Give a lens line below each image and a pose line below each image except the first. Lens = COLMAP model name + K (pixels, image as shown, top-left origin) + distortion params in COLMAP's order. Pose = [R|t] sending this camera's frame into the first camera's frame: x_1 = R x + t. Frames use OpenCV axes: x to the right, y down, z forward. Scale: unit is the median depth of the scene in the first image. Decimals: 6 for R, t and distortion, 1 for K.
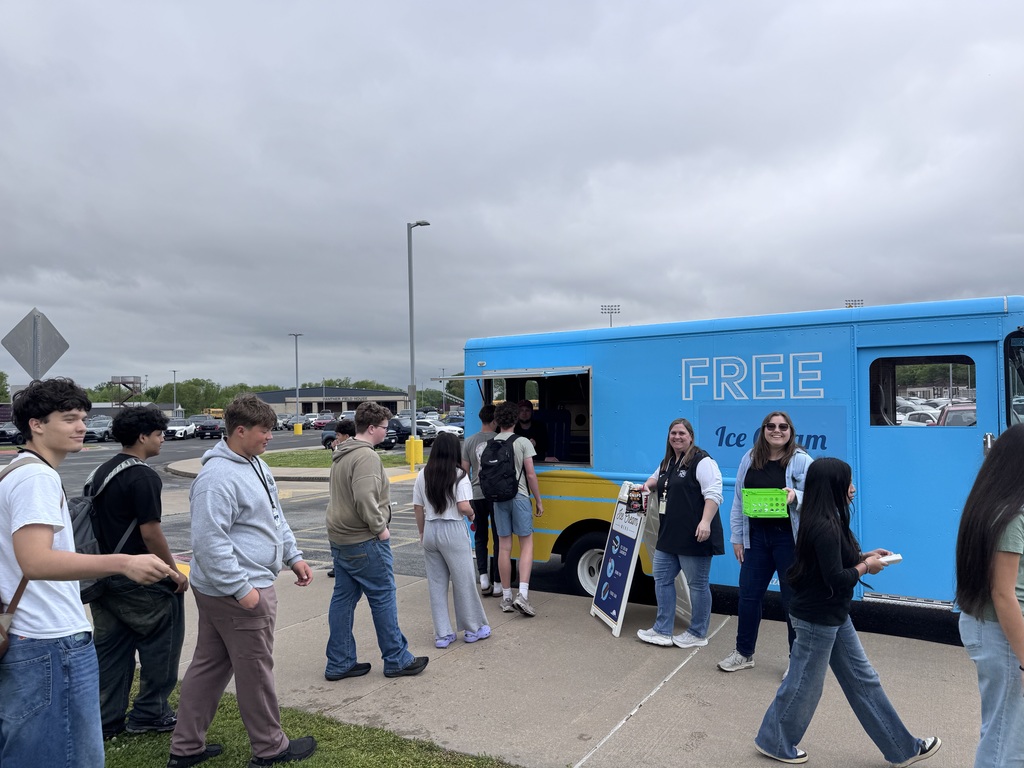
lens RADIAL K [[712.3, 0, 512.7], [0, 712.3, 387.9], [0, 0, 1]] dist [0.003603, 0.000773]
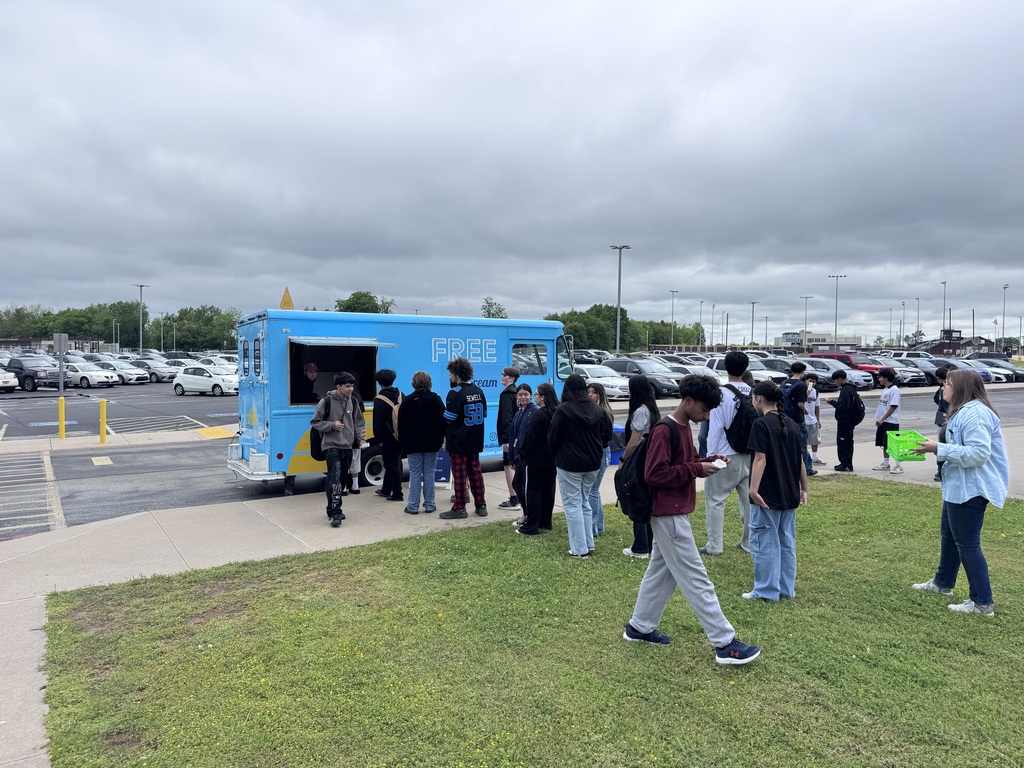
lens RADIAL K [[712.3, 0, 513.0], [0, 712.3, 383.7], [0, 0, 1]] dist [0.003603, 0.000773]
pose [[0.442825, -0.014476, 0.896491, -1.256303], [-0.038640, 0.998633, 0.035212, 0.001905], [-0.895775, -0.050233, 0.441660, 0.046679]]
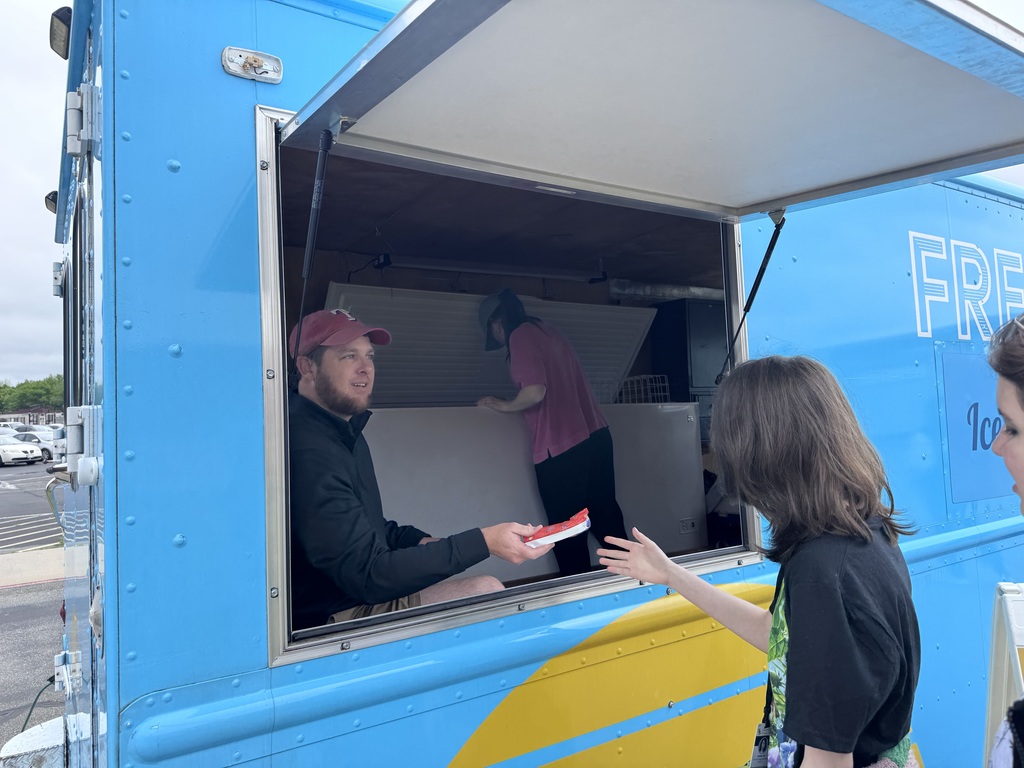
lens RADIAL K [[712.3, 0, 512.7], [0, 712.3, 383.0], [0, 0, 1]] dist [0.003603, 0.000773]
pose [[0.411585, 0.052893, 0.909835, -0.184141], [-0.010729, 0.998526, -0.053195, 0.062891], [-0.911308, 0.012133, 0.411546, 1.048329]]
